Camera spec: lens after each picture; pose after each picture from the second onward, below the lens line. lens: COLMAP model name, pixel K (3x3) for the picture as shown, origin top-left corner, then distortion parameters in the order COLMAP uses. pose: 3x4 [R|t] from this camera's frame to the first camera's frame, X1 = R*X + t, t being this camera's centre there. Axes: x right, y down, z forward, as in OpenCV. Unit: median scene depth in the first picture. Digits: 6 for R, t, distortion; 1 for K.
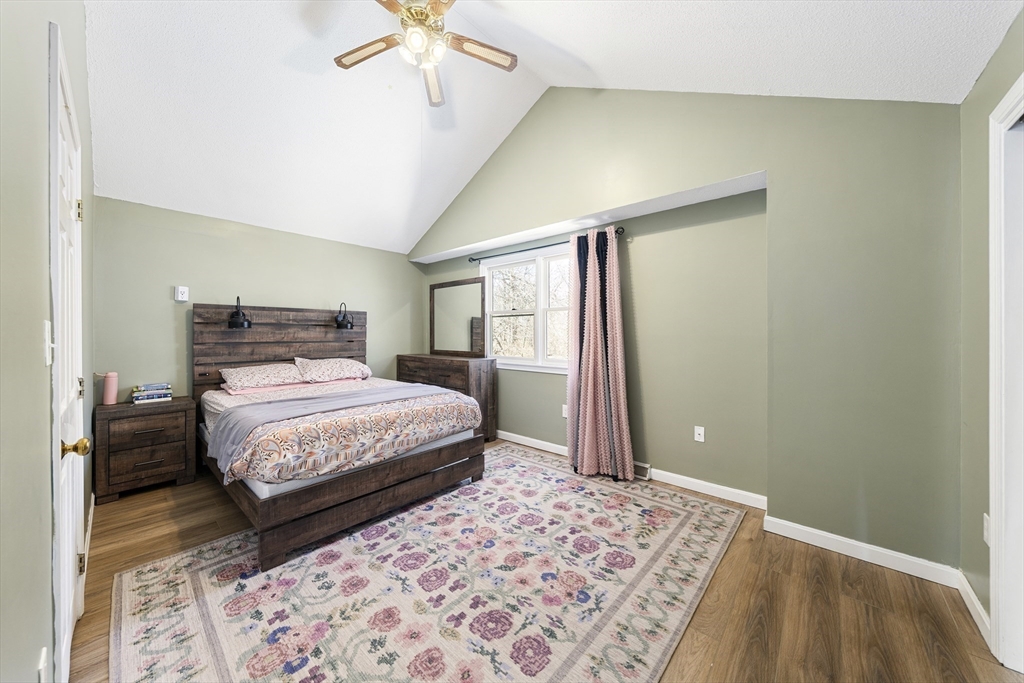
lens RADIAL K [[352.2, 0, 510.9], [0, 352.2, 335.5], [0, 0, 1]] dist [0.002029, -0.000181]
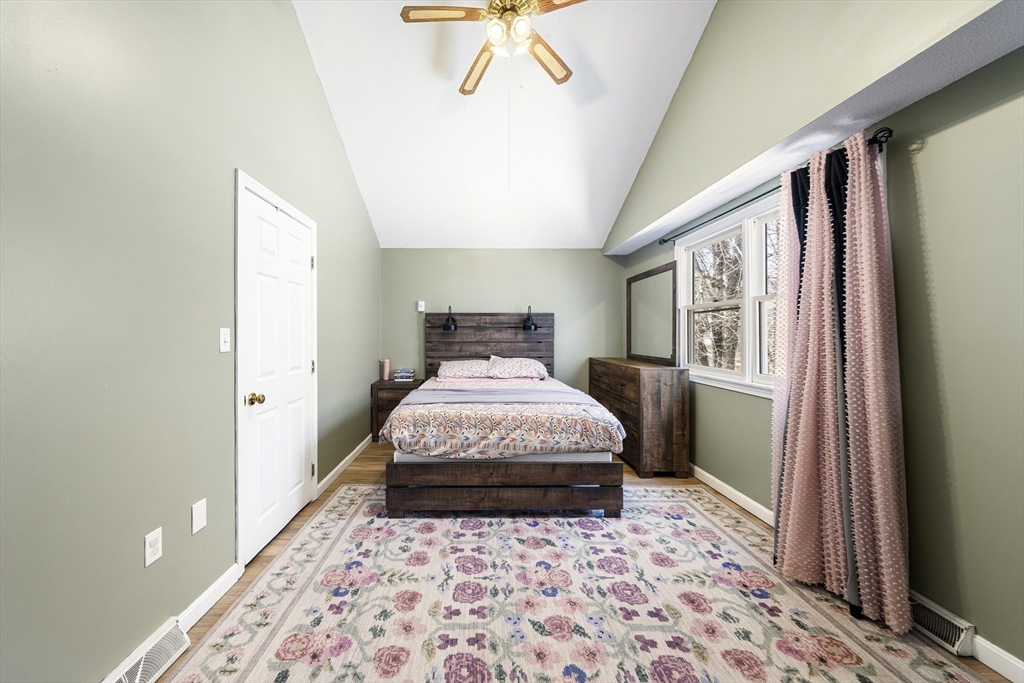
lens RADIAL K [[370.3, 0, 509.4], [0, 370.3, 335.3], [0, 0, 1]] dist [0.000192, -0.000240]
pose [[0.670422, 0.002703, -0.741975, 0.411152], [-0.005831, 0.999982, -0.001626, -0.002276], [0.741957, 0.005416, 0.670425, 0.279322]]
